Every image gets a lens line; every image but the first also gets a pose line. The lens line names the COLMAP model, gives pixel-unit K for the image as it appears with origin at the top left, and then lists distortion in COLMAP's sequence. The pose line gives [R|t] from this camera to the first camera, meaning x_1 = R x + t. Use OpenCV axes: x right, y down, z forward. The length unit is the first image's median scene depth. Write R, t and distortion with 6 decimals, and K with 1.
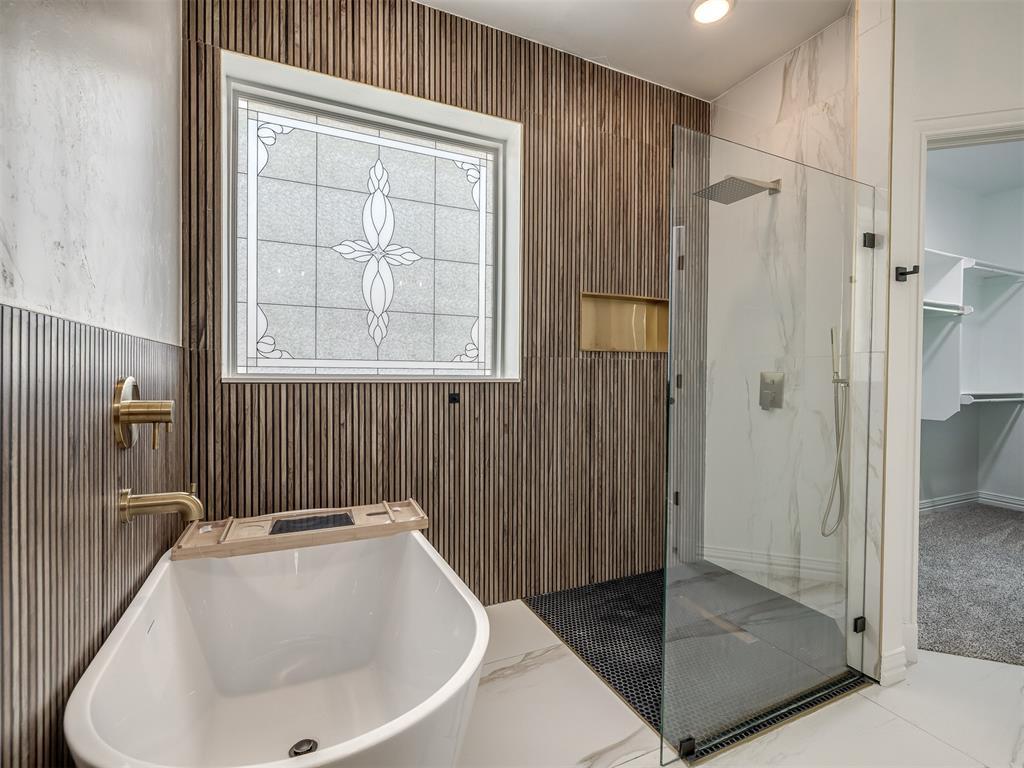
lens RADIAL K [[498.1, 0, 521.6], [0, 498.1, 377.5], [0, 0, 1]] dist [-0.002398, 0.000511]
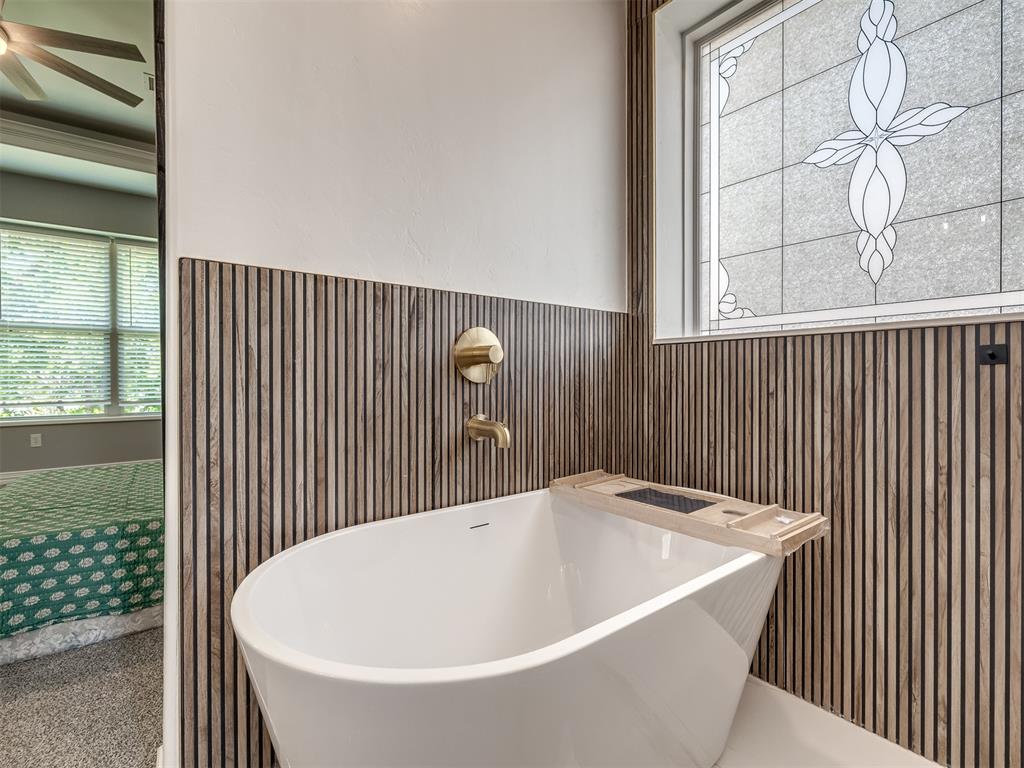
lens RADIAL K [[498.1, 0, 520.9], [0, 498.1, 381.9], [0, 0, 1]] dist [-0.002398, 0.000511]
pose [[0.187085, -0.006690, -0.982321, 0.277668], [-0.009907, 0.999913, -0.008696, 0.081851], [0.982294, 0.011359, 0.187002, 0.470513]]
